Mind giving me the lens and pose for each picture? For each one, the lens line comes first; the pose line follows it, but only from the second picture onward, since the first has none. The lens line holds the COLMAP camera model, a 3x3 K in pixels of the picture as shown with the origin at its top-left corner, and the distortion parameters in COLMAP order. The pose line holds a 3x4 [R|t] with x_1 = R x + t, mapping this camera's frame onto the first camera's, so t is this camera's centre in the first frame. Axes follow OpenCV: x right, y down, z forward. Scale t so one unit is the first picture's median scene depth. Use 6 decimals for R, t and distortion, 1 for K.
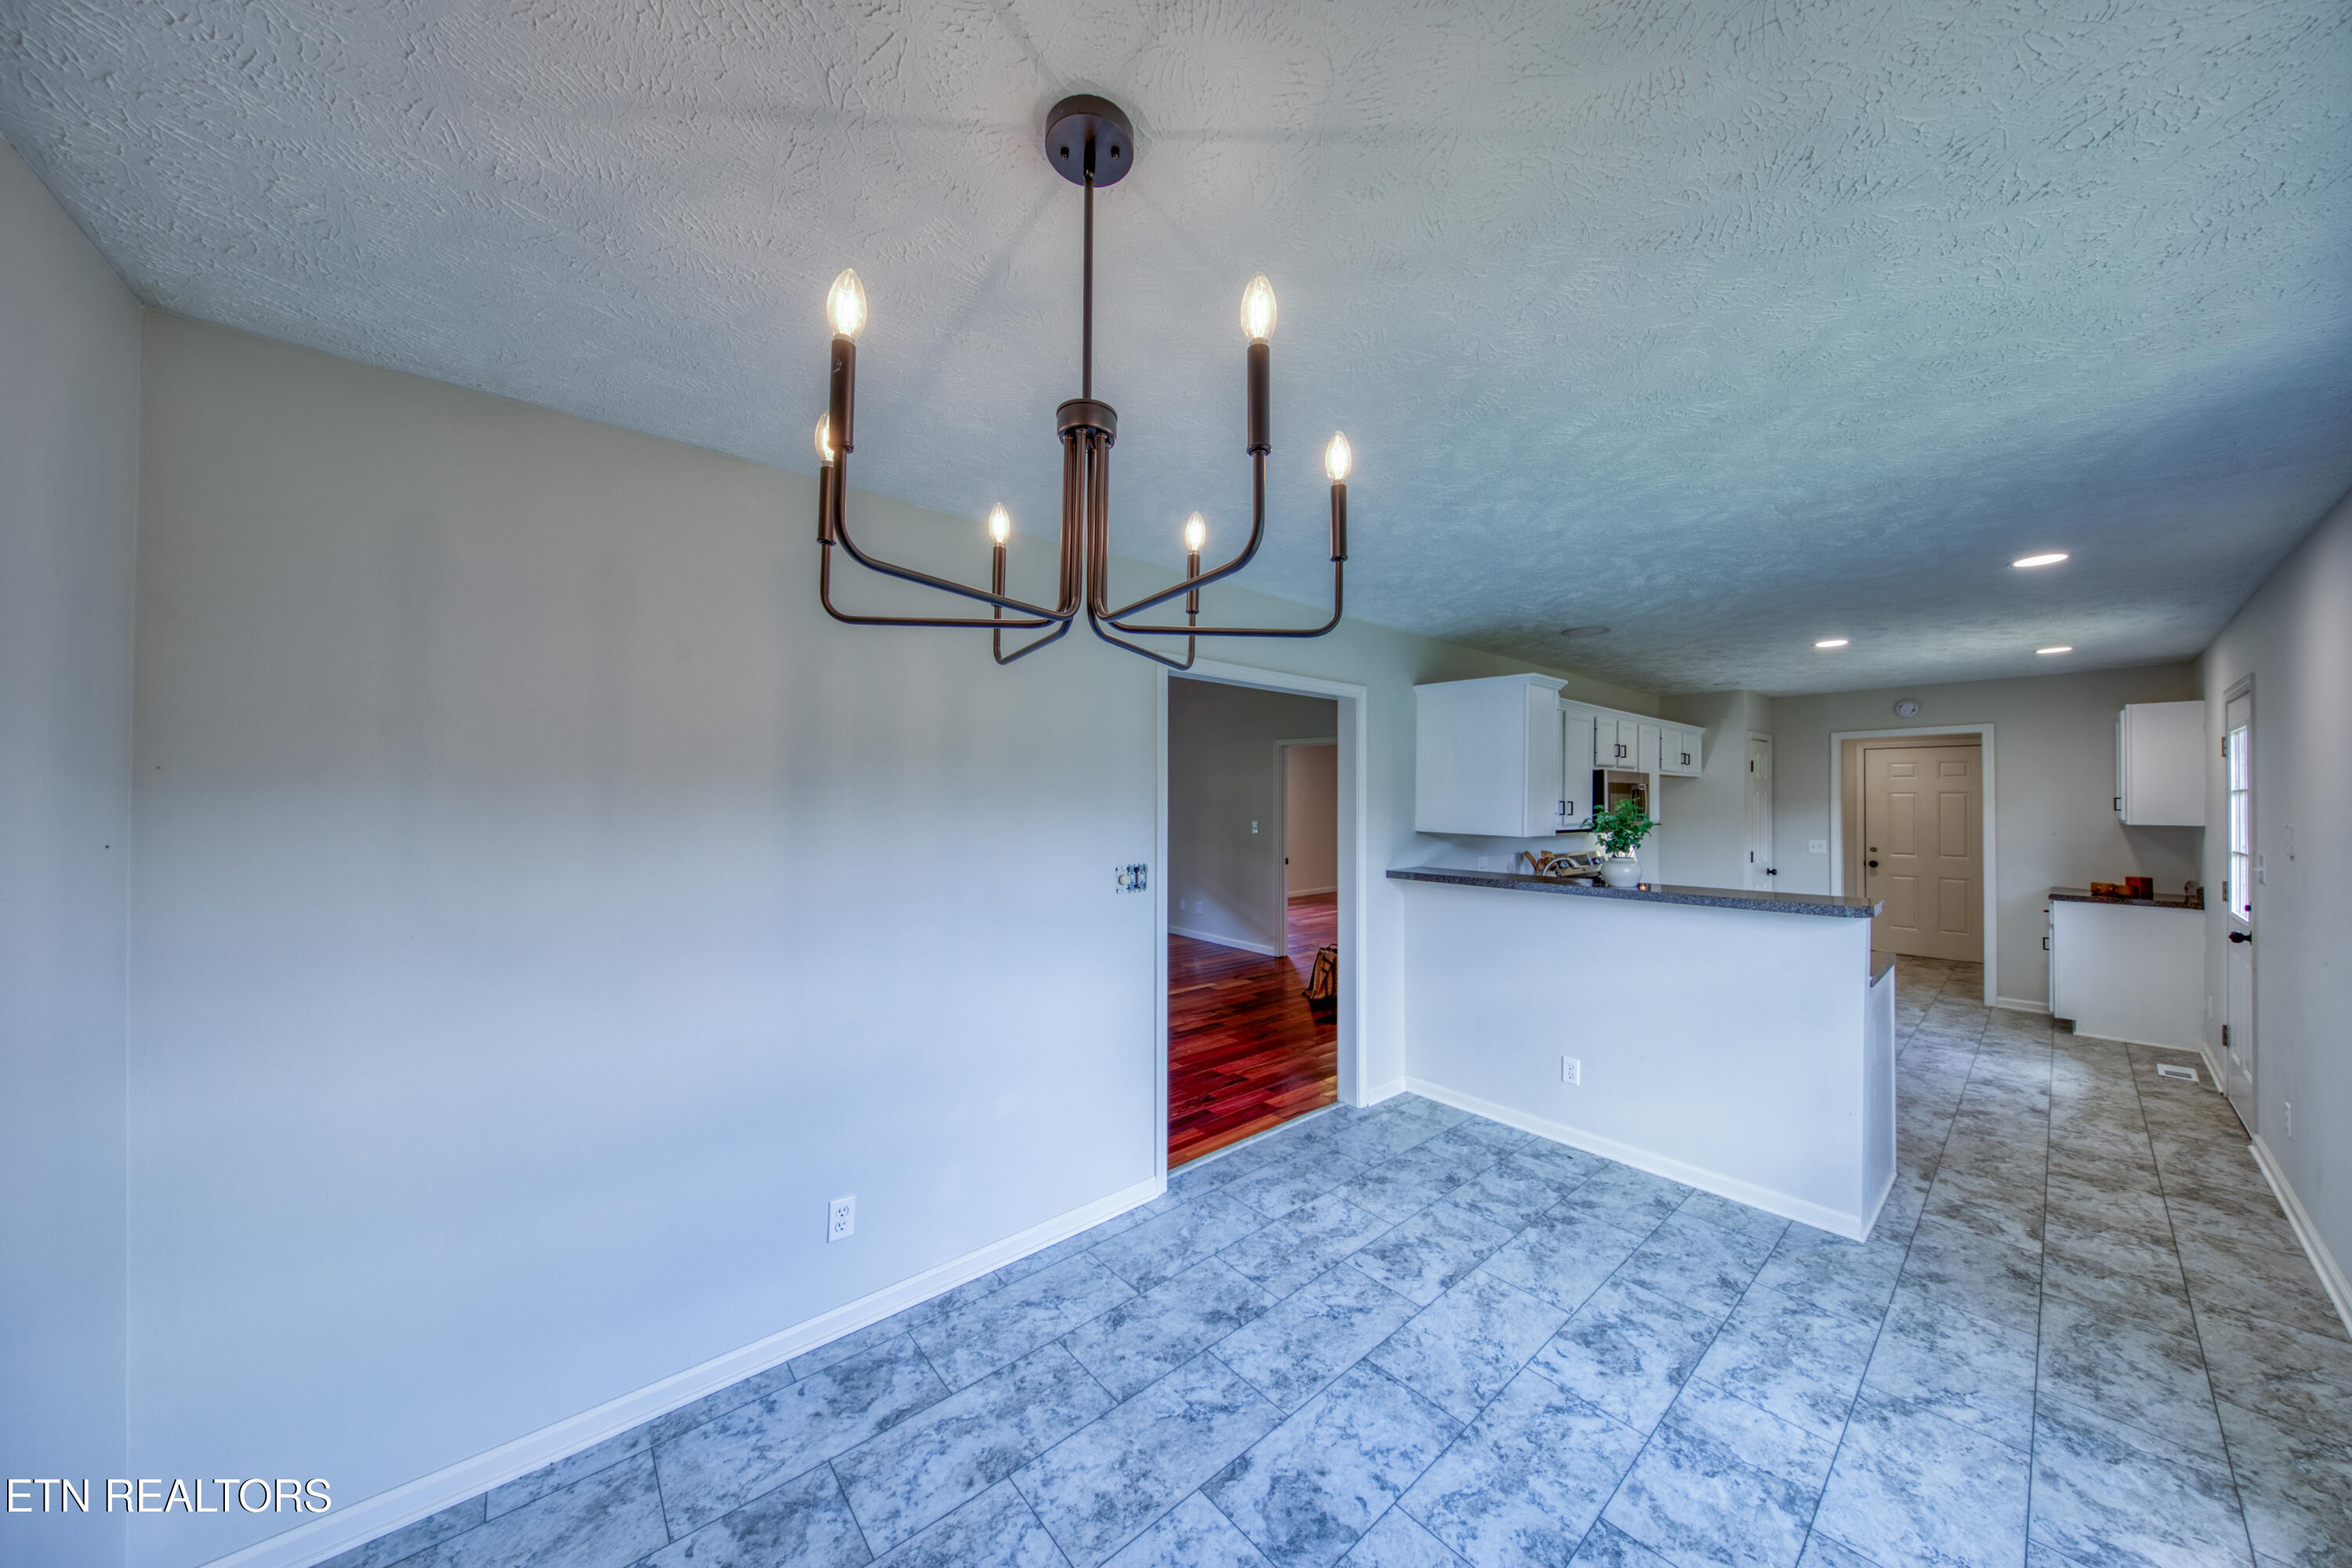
lens RADIAL K [[769.9, 0, 1167.9], [0, 769.9, 791.5], [0, 0, 1]] dist [-0.013437, 0.000035]
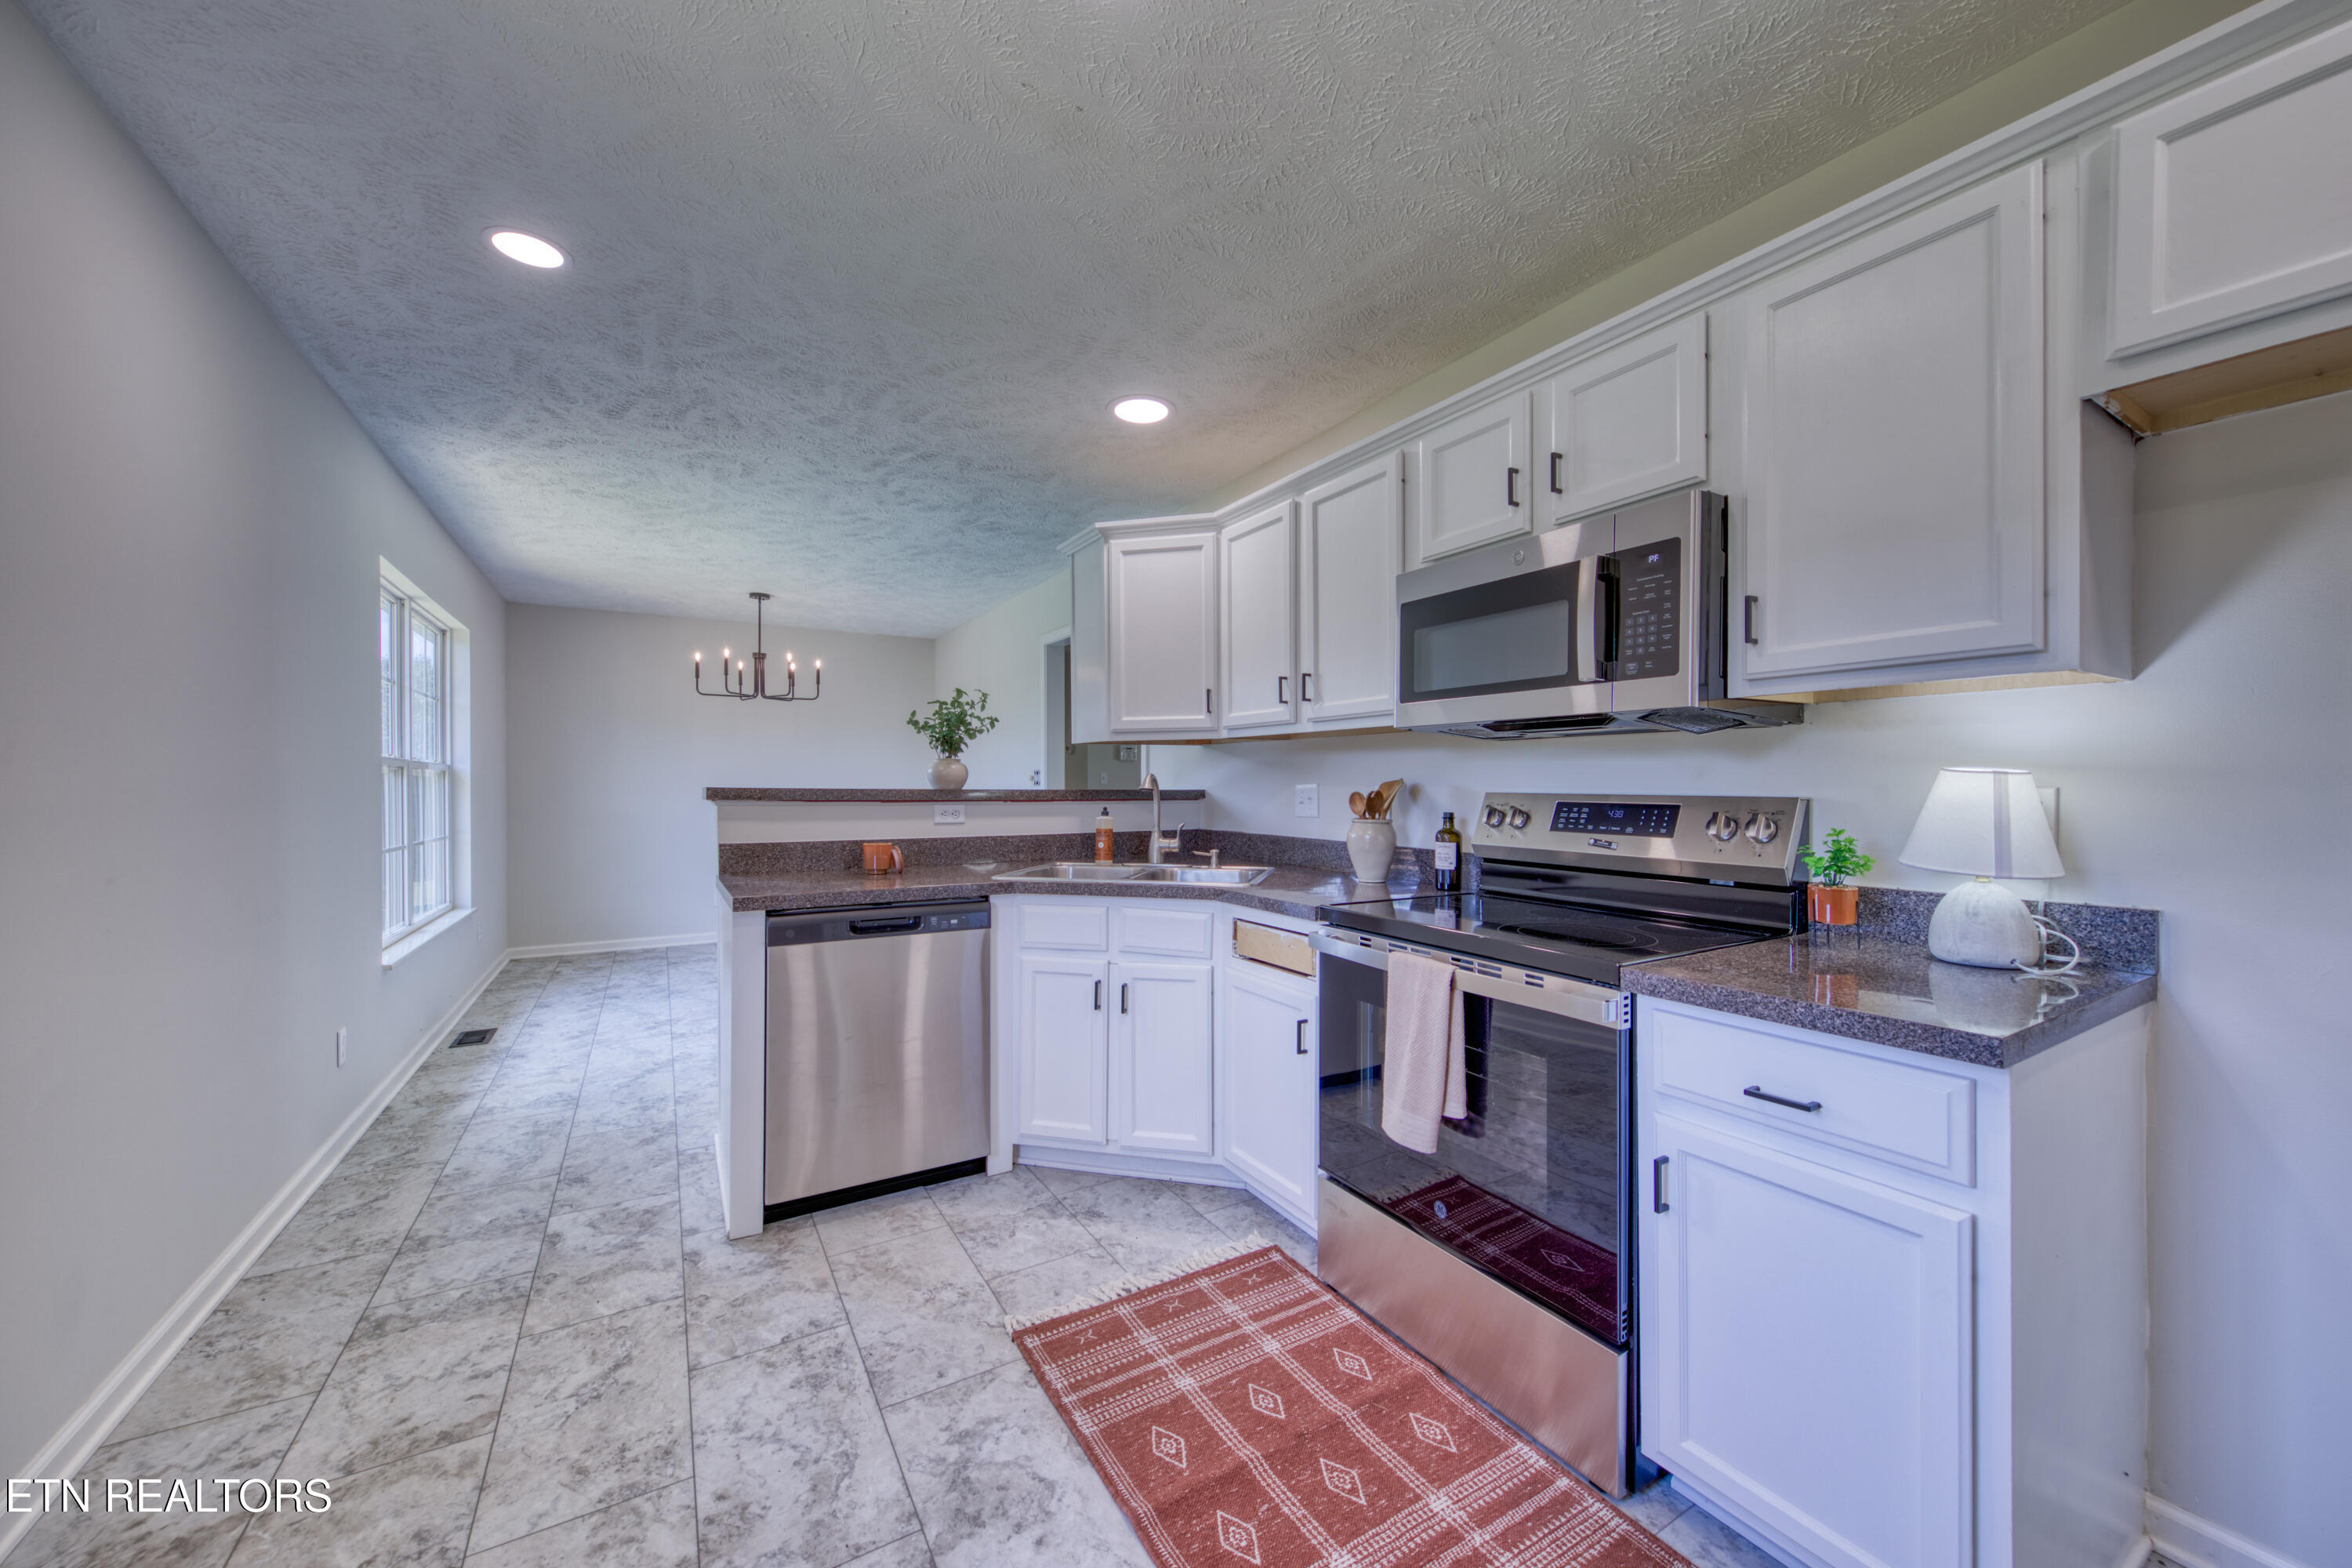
lens RADIAL K [[863.9, 0, 1185.3], [0, 863.9, 790.5], [0, 0, 1]] dist [0.018212, -0.008045]
pose [[-0.156050, 0.002558, -0.987746, 1.320036], [0.006323, 0.999979, 0.001590, 0.105482], [0.987729, -0.005998, -0.156063, 1.215886]]
